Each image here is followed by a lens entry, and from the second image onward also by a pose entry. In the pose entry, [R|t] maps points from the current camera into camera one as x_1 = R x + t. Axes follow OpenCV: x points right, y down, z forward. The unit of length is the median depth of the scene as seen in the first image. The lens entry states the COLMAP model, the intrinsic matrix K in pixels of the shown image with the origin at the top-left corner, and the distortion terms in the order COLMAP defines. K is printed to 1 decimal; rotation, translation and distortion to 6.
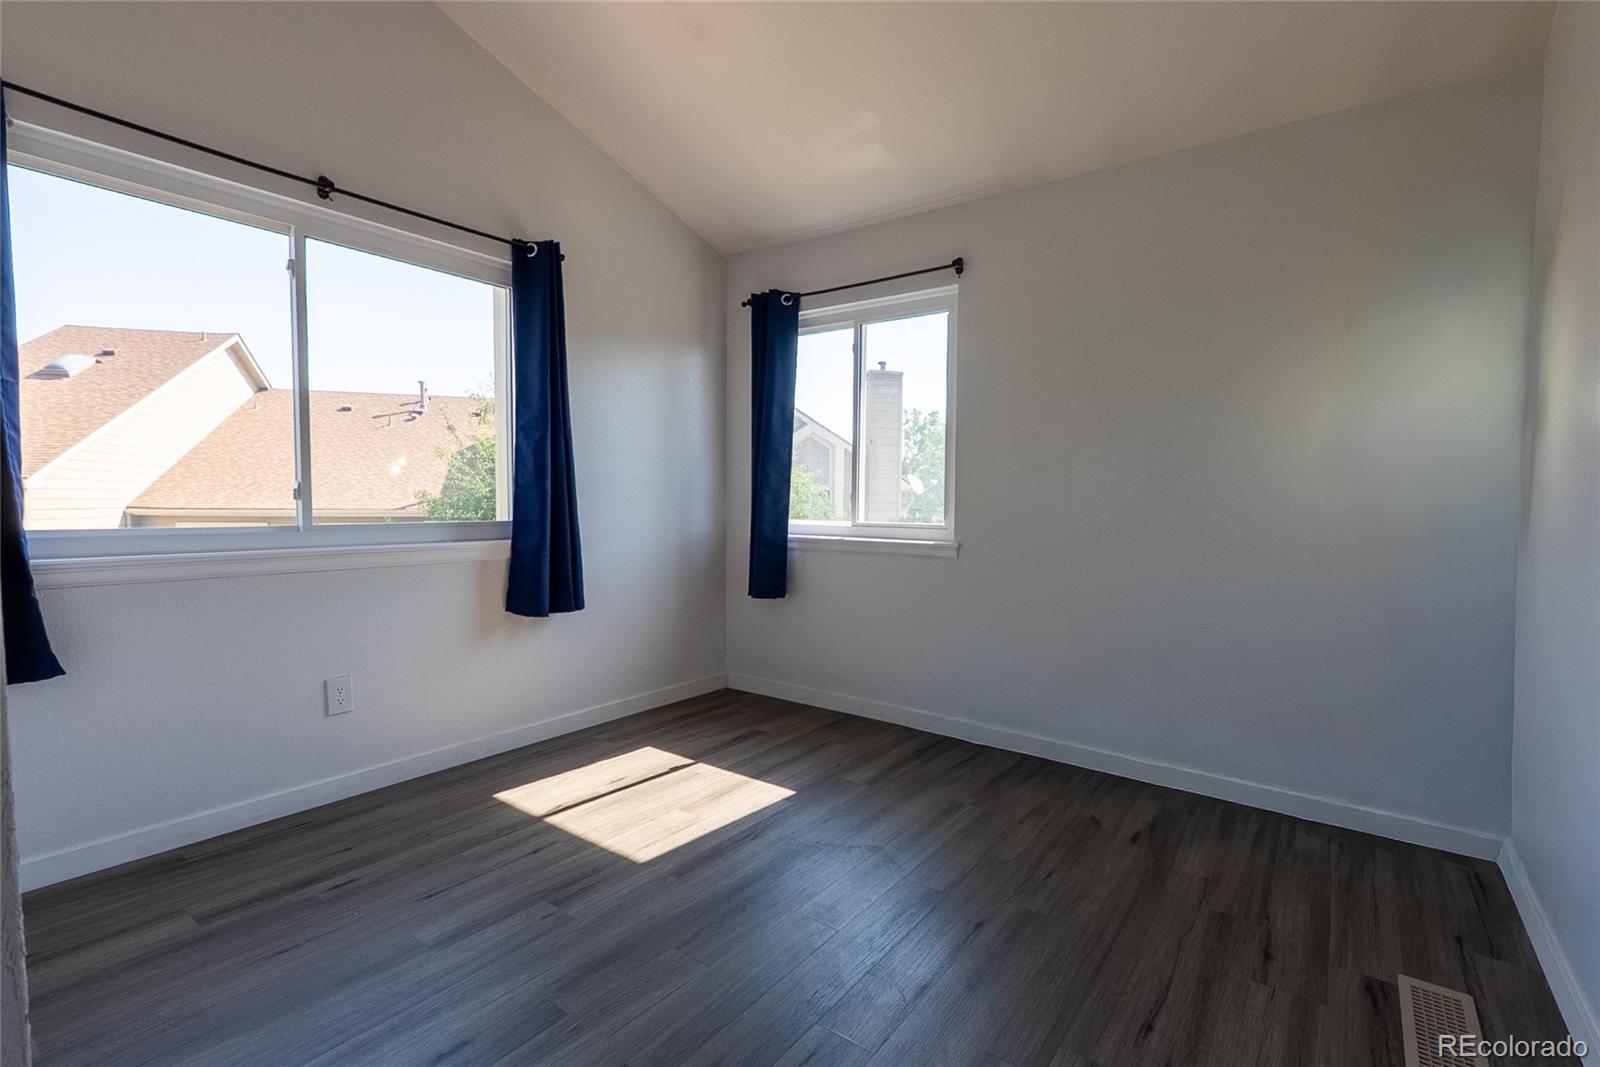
lens RADIAL K [[736.0, 0, 802.2], [0, 736.0, 544.9], [0, 0, 1]] dist [-0.001203, -0.000329]
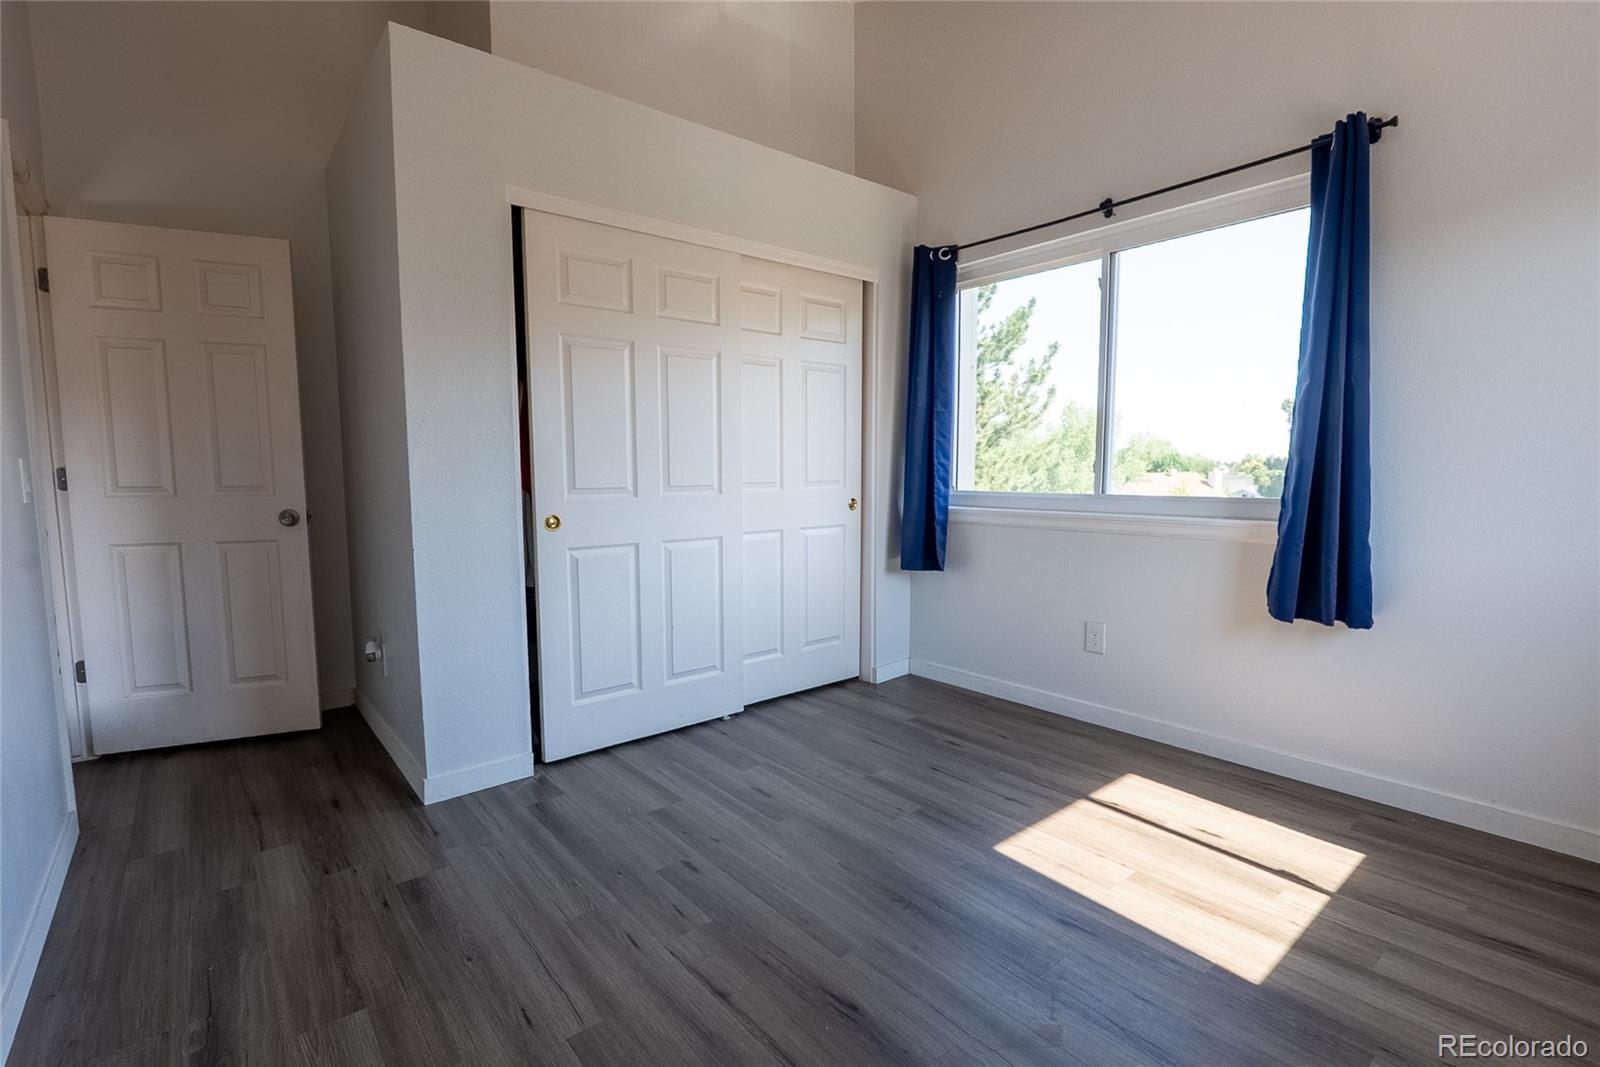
lens RADIAL K [[736.0, 0, 802.2], [0, 736.0, 544.9], [0, 0, 1]] dist [-0.001203, -0.000329]
pose [[-0.236924, 0.093067, -0.967060, 0.619038], [-0.054038, 0.992598, 0.108764, -0.048503], [0.970024, 0.078027, -0.230141, 0.789636]]
